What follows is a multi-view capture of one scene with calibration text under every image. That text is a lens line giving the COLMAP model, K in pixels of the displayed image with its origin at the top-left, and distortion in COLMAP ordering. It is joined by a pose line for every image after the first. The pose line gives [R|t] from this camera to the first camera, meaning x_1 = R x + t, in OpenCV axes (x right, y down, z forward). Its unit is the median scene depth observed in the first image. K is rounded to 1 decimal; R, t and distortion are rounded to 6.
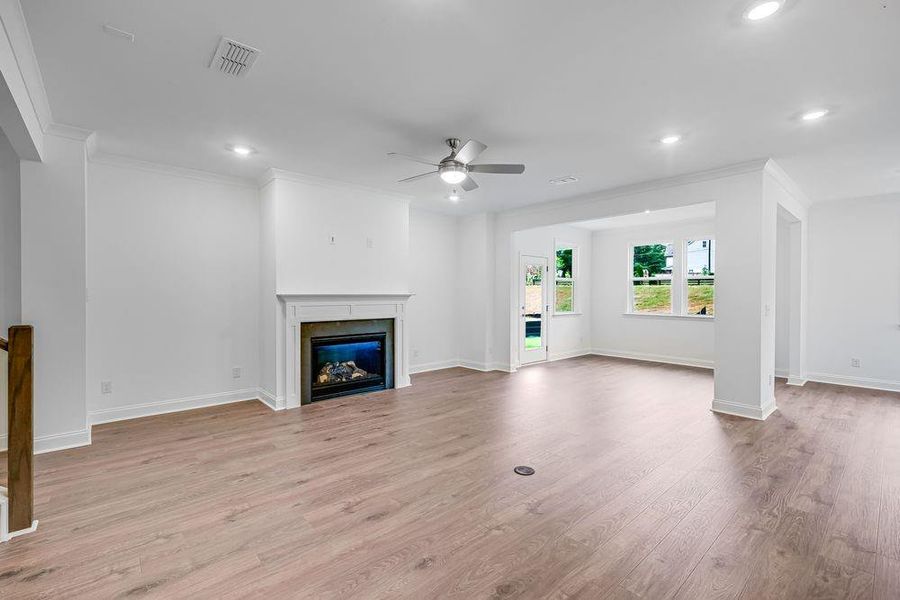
lens RADIAL K [[395.9, 0, 450.0], [0, 395.9, 300.0], [0, 0, 1]] dist [-0.000265, -0.000010]
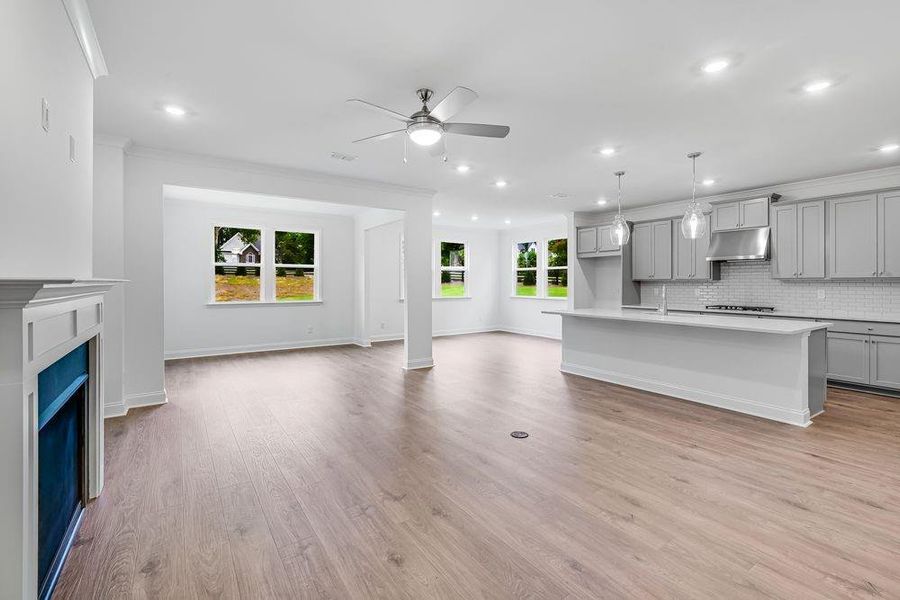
lens RADIAL K [[405.5, 0, 449.5], [0, 405.5, 279.0], [0, 0, 1]] dist [-0.000849, -0.000165]
pose [[0.133229, 0.001283, 0.991084, -0.811763], [0.019645, 0.999799, -0.003935, -0.016494], [-0.990891, 0.019994, 0.133177, 0.835432]]
